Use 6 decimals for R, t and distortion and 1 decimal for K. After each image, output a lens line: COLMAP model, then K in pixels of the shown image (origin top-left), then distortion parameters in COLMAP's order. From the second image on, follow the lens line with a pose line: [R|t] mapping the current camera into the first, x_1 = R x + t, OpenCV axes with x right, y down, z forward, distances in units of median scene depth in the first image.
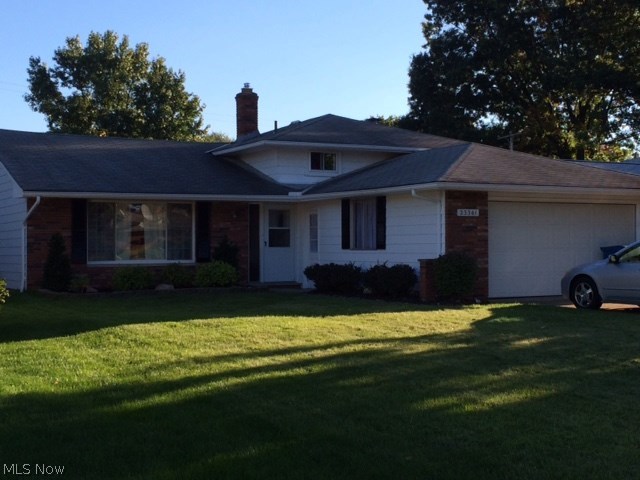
lens RADIAL K [[957.7, 0, 319.7], [0, 957.7, 241.0], [0, 0, 1]] dist [0.040075, 0.000000]
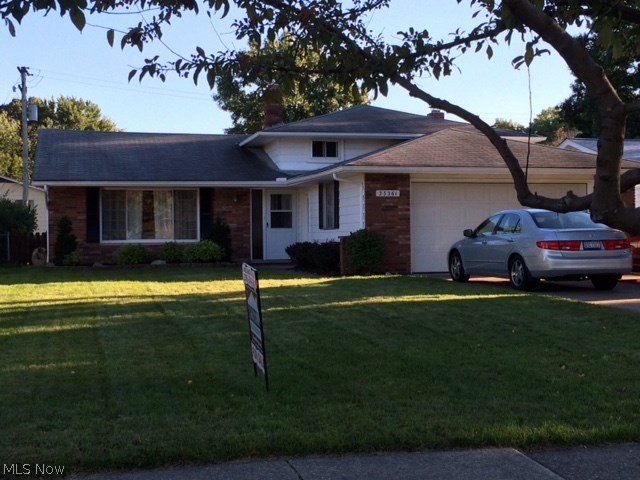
lens RADIAL K [[957.7, 0, 320.9], [0, 957.7, 239.2], [0, 0, 1]] dist [0.040075, 0.000000]
pose [[0.964551, -0.002713, -0.263883, 0.309288], [0.005132, 0.999951, 0.008476, 0.010675], [0.263847, -0.009529, 0.964517, -0.055281]]
